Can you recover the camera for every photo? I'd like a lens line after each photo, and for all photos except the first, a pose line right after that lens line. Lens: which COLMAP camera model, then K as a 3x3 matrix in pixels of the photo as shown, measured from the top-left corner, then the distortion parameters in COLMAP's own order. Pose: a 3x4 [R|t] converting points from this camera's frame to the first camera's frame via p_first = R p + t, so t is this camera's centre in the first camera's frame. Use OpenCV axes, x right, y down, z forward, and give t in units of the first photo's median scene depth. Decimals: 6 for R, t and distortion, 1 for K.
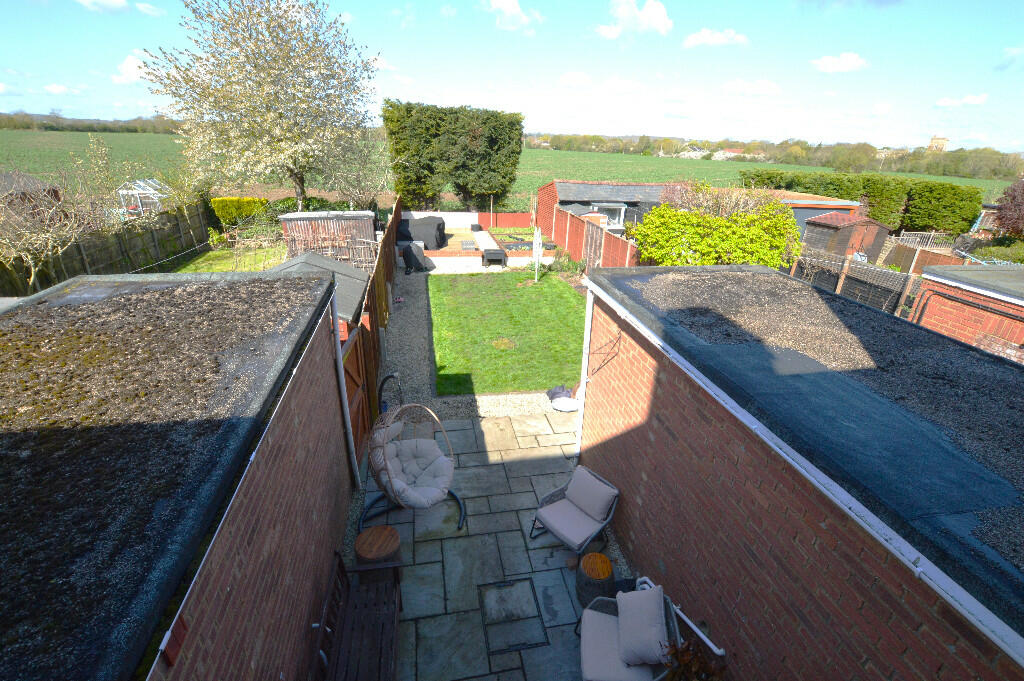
lens RADIAL K [[464.8, 0, 512.0], [0, 464.8, 340.5], [0, 0, 1]] dist [-0.001486, 0.000065]
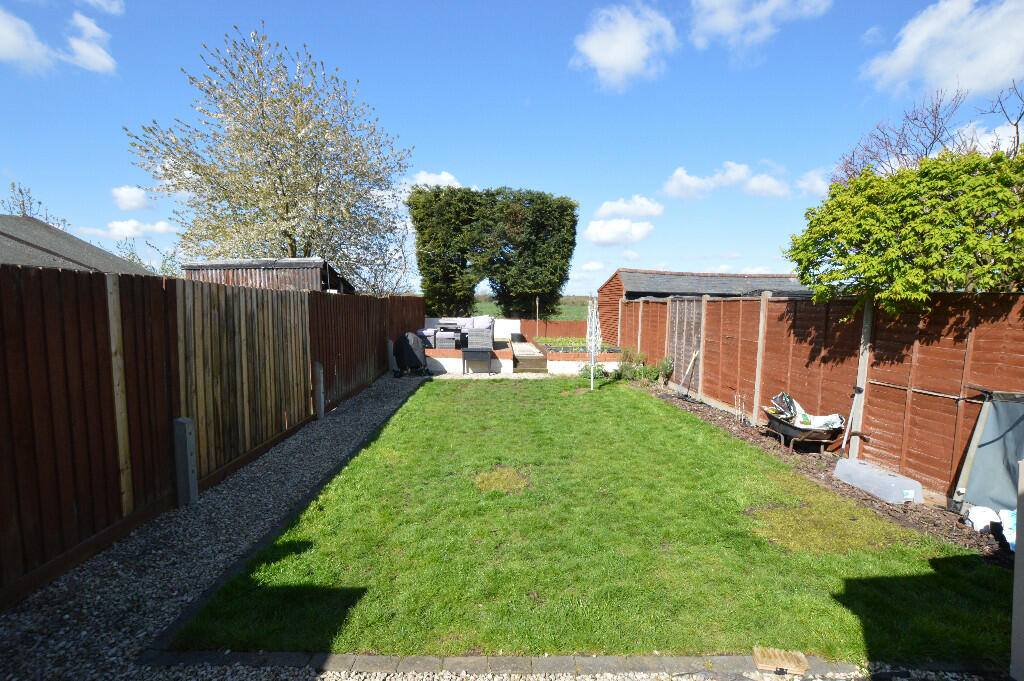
lens RADIAL K [[463.4, 0, 512.0], [0, 463.4, 340.5], [0, 0, 1]] dist [-0.025160, -0.000219]
pose [[0.989638, -0.002483, -0.143561, 0.028974], [-0.044134, 0.946184, -0.320604, 0.012151], [0.136631, 0.323618, 0.936271, 0.323358]]
